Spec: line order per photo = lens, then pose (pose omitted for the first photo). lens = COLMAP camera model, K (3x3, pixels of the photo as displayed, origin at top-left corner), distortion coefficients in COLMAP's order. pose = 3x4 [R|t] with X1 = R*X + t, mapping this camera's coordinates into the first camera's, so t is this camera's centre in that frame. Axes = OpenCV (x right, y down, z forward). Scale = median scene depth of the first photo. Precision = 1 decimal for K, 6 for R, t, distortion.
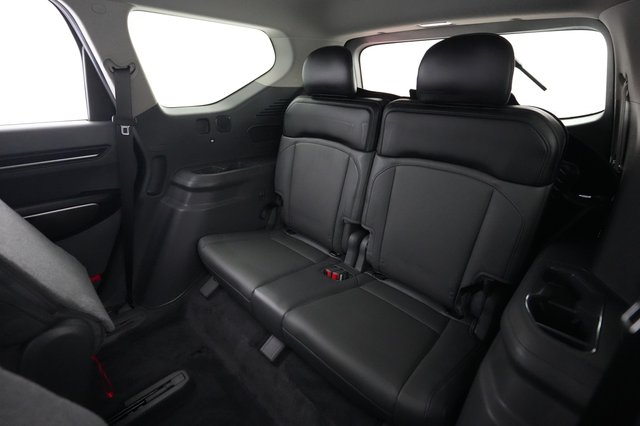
lens RADIAL K [[299.7, 0, 320.3], [0, 299.7, 209.8], [0, 0, 1]] dist [-0.000104, -0.000220]
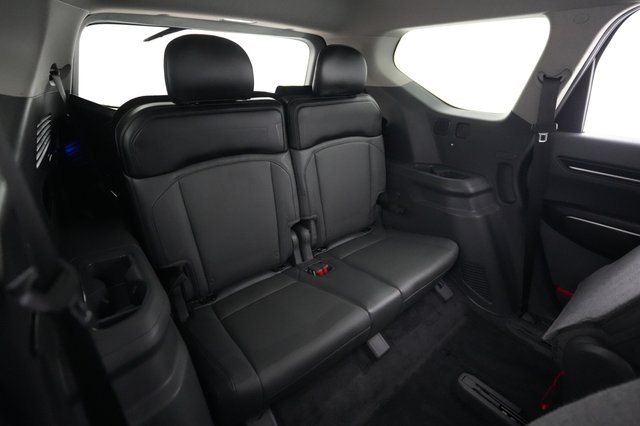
lens RADIAL K [[297.0, 0, 320.0], [0, 297.0, 213.0], [0, 0, 1]] dist [-0.017535, 0.000022]
pose [[0.099145, -0.429543, 0.897587, -0.869705], [0.387198, 0.847595, 0.362850, -0.356590], [-0.916650, 0.311569, 0.250354, 0.767802]]
